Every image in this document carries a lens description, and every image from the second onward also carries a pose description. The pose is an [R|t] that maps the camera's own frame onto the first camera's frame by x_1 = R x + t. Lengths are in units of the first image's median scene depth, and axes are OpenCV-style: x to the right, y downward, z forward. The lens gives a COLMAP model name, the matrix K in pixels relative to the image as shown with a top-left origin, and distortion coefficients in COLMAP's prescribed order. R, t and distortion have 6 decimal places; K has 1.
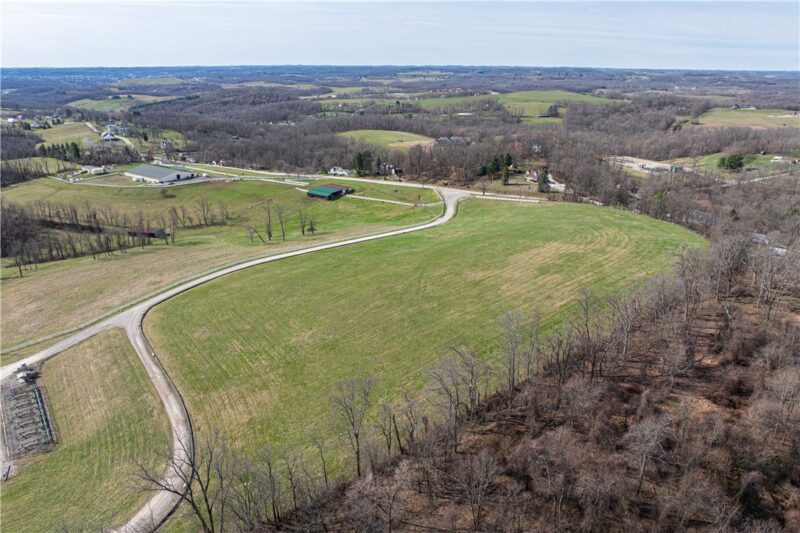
lens RADIAL K [[563.8, 0, 399.8], [0, 563.8, 267.3], [0, 0, 1]] dist [-0.031959, -0.001620]
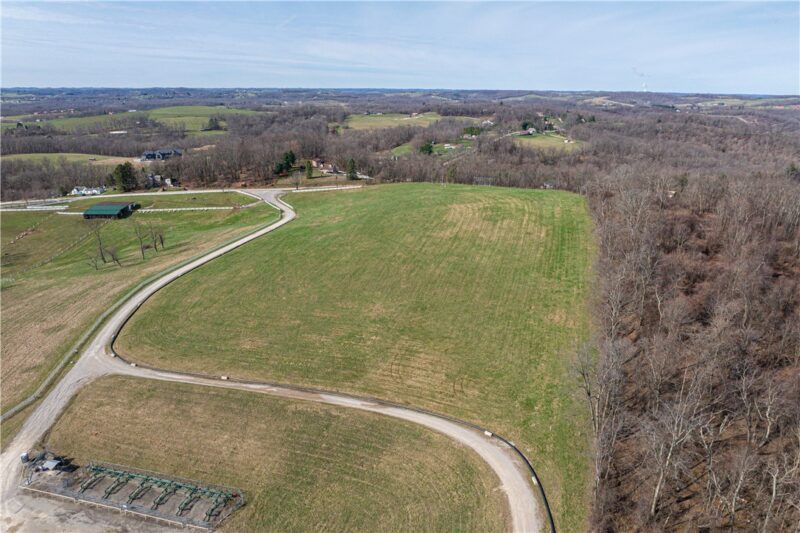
lens RADIAL K [[563.8, 0, 398.7], [0, 563.8, 265.7], [0, 0, 1]] dist [-0.031959, -0.001620]
pose [[0.781454, -0.185786, 0.595661, -0.286523], [0.207428, 0.977700, 0.032816, 0.009343], [-0.588475, 0.097912, 0.802565, 0.073692]]
